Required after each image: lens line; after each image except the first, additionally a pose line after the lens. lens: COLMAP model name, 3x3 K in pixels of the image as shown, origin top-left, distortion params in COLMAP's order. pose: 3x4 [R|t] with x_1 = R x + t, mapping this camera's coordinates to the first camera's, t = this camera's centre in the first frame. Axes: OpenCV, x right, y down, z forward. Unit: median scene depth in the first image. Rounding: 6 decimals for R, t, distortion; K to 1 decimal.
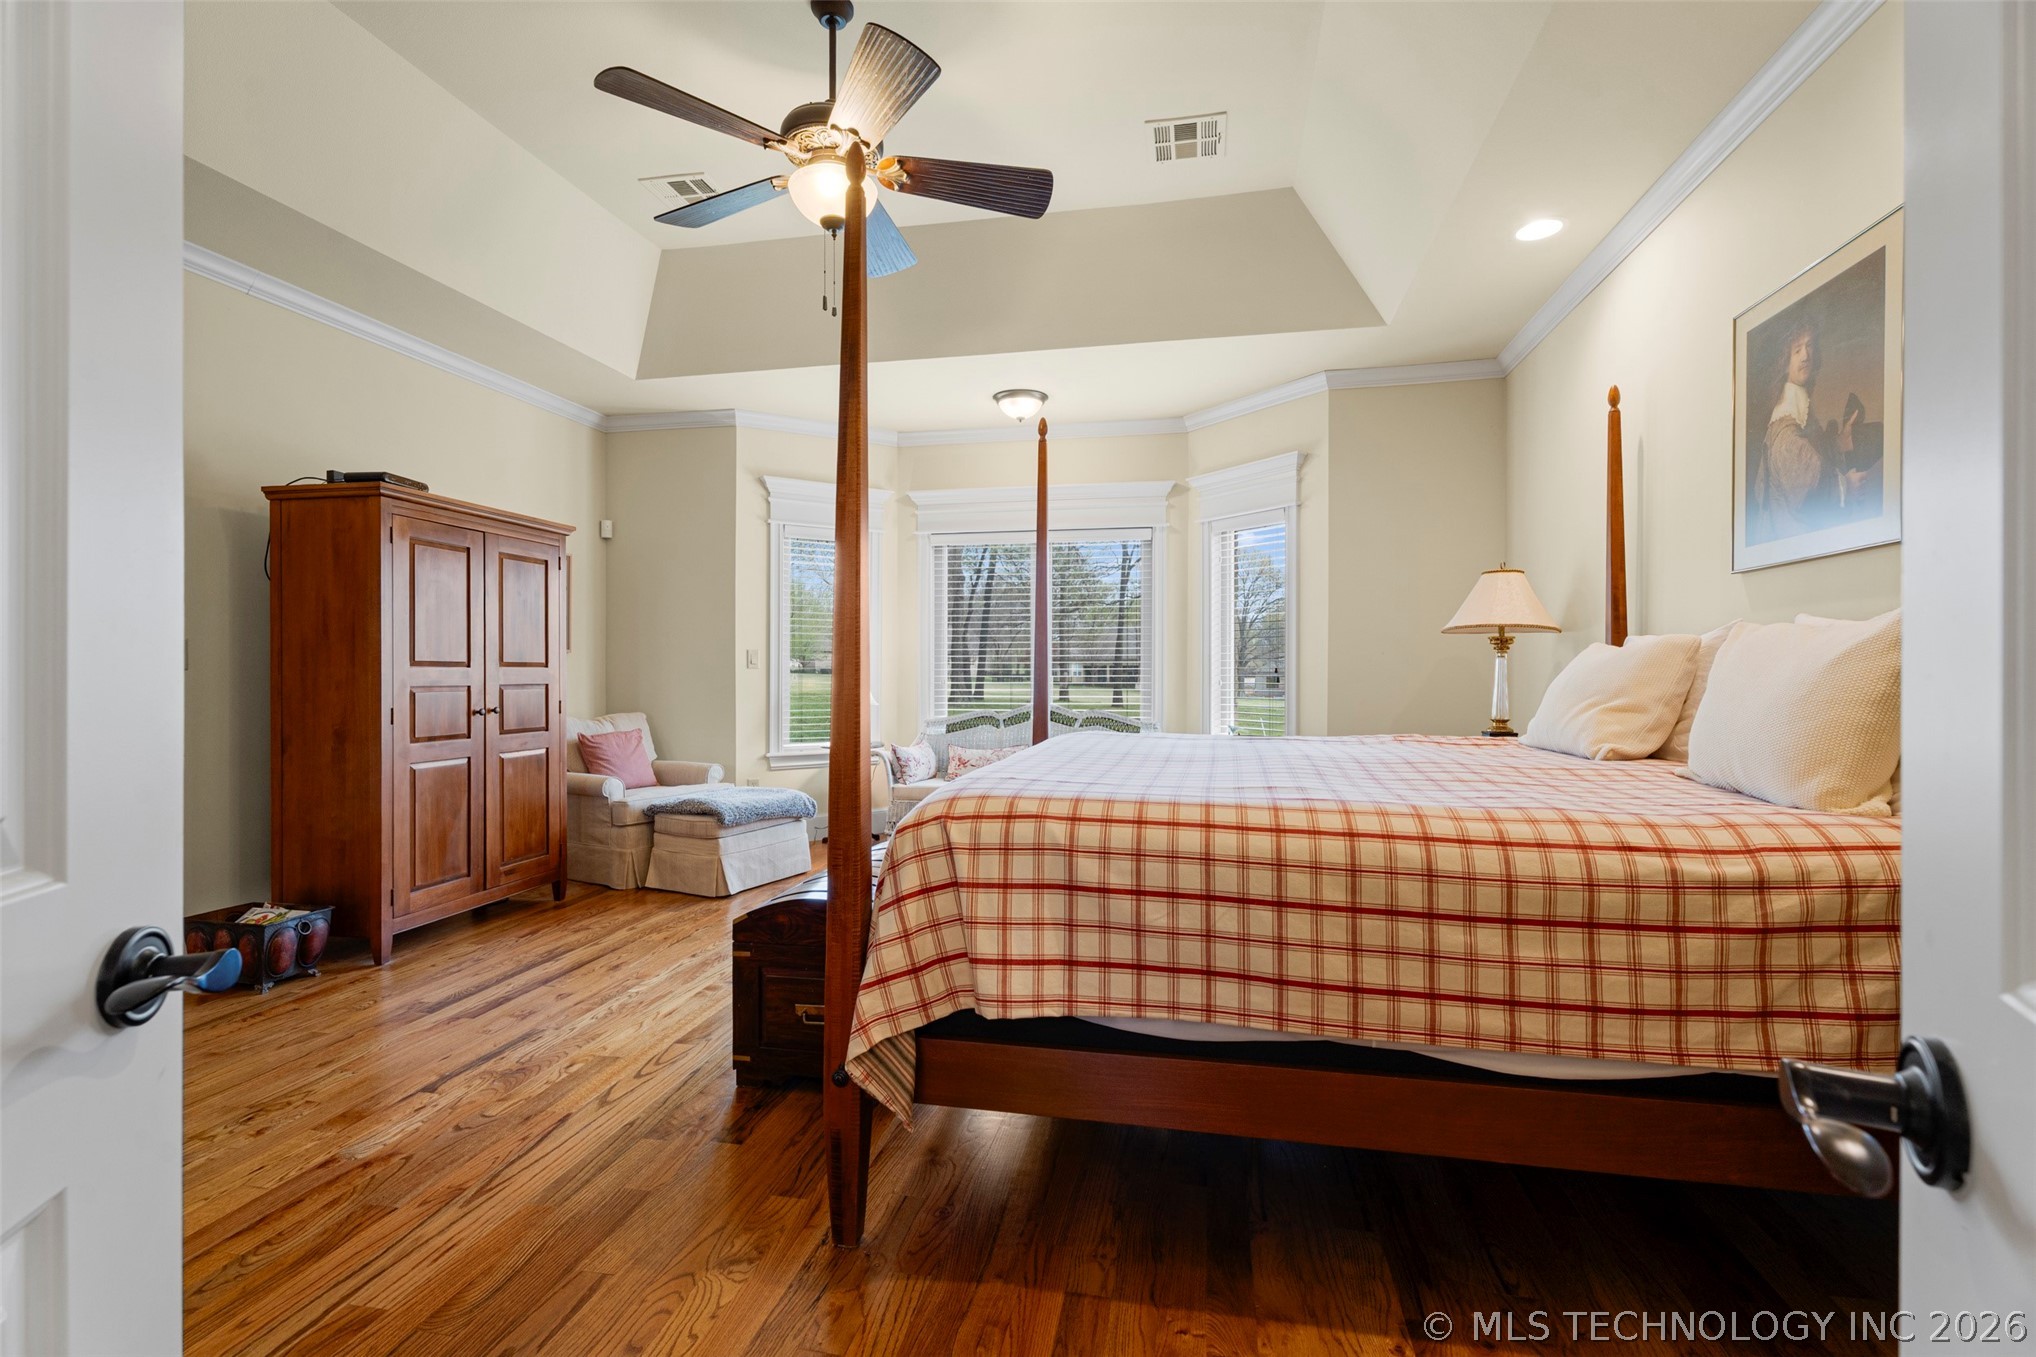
lens RADIAL K [[906.6, 0, 1032.6], [0, 906.6, 677.9], [0, 0, 1]] dist [0.003011, -0.001741]
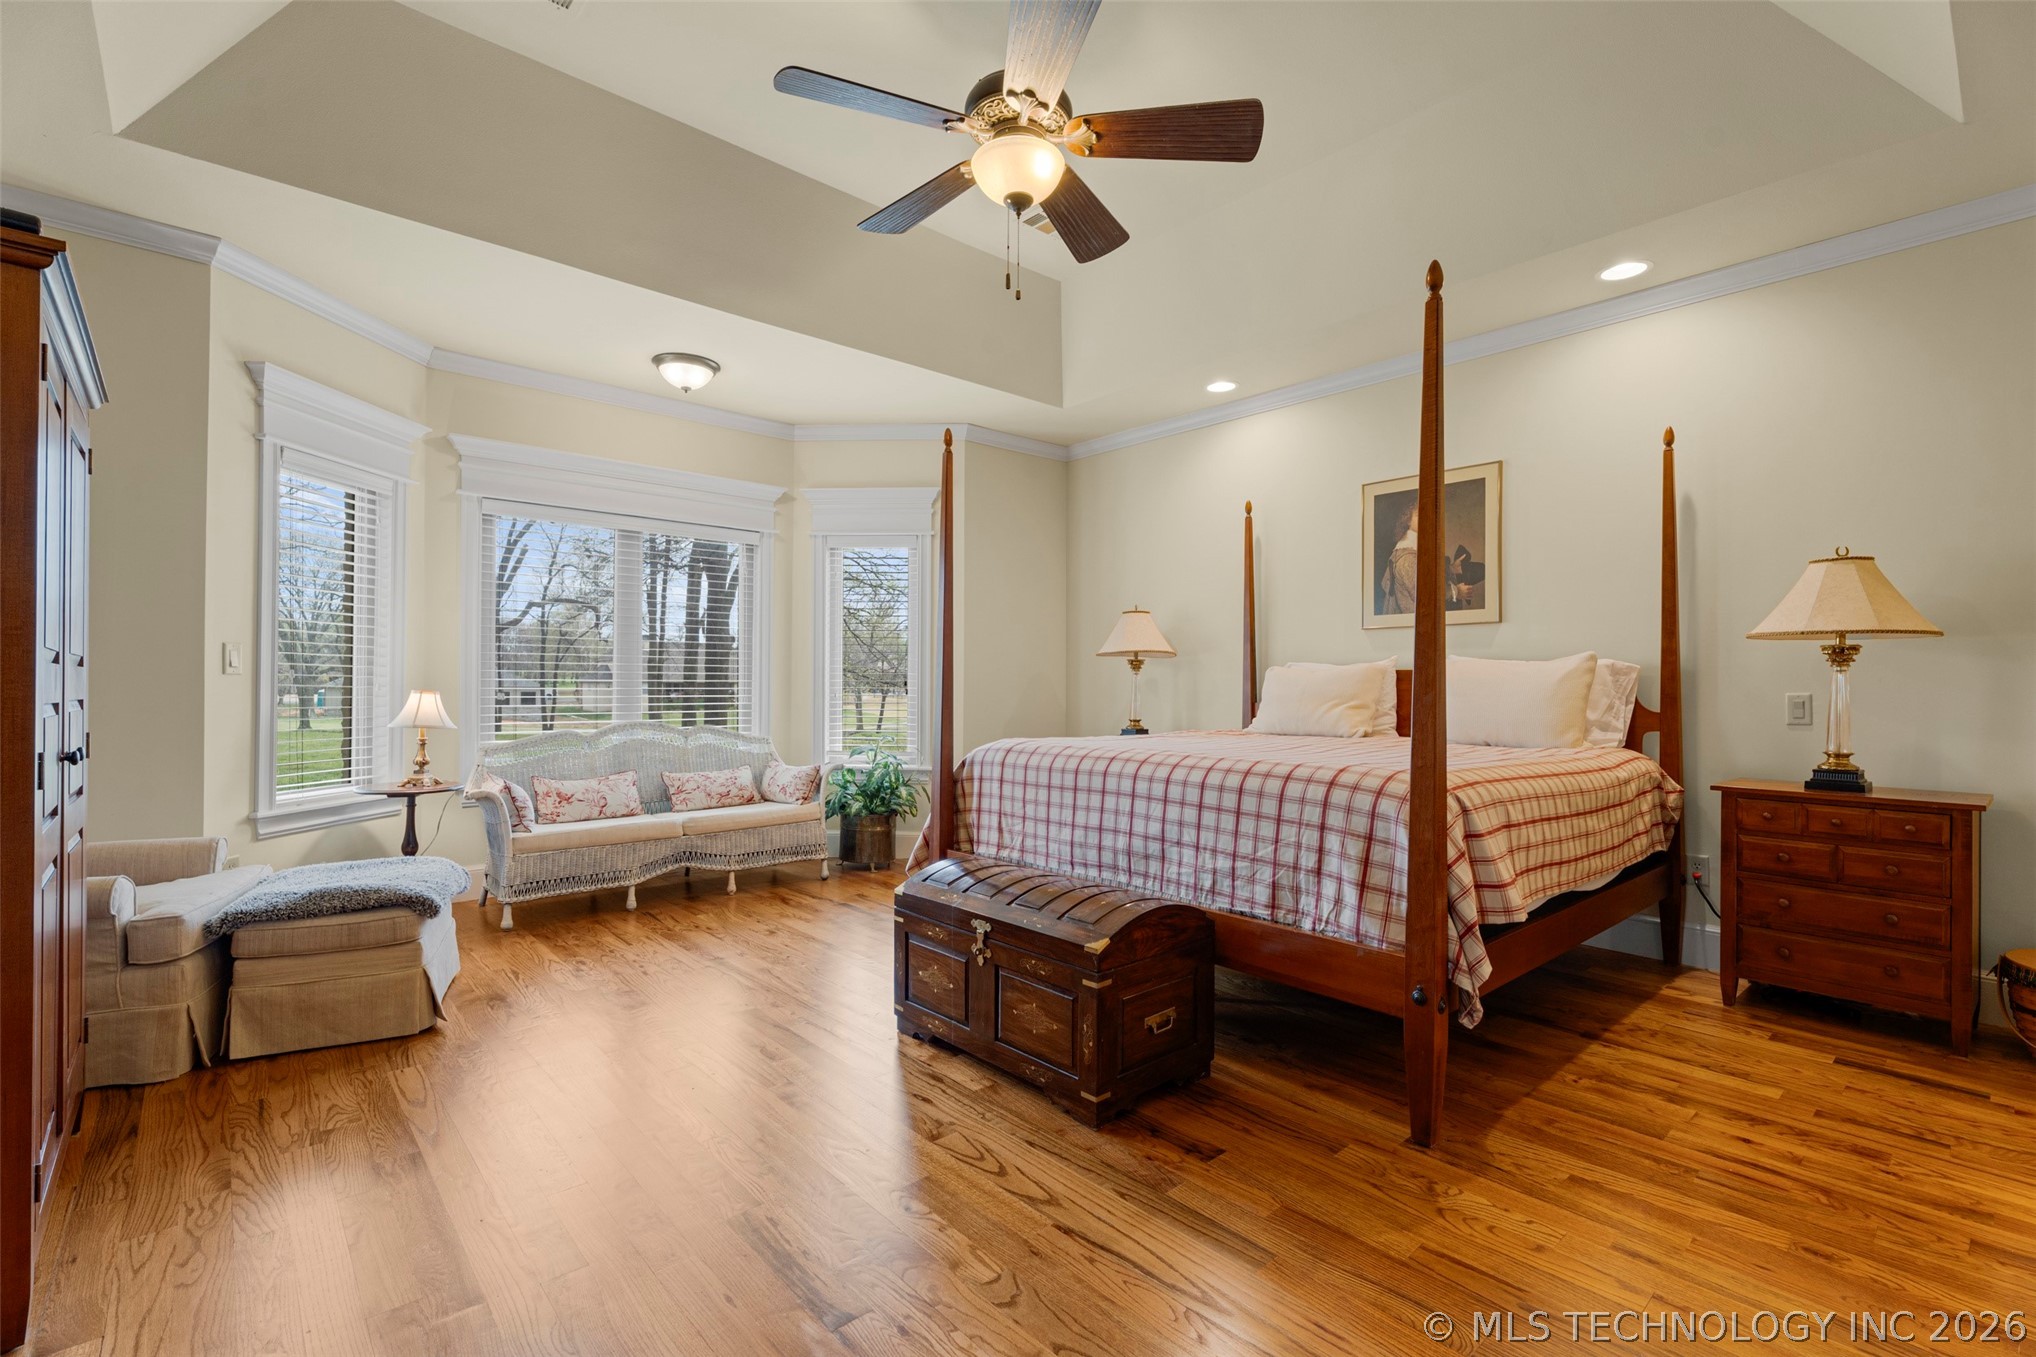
lens RADIAL K [[906.6, 0, 1026.8], [0, 906.6, 680.7], [0, 0, 1]] dist [0.003011, -0.001741]
pose [[0.599690, 0.009400, 0.800177, -0.574801], [0.002399, 0.999905, -0.013545, 0.004085], [-0.800229, 0.010042, 0.599610, 0.261302]]
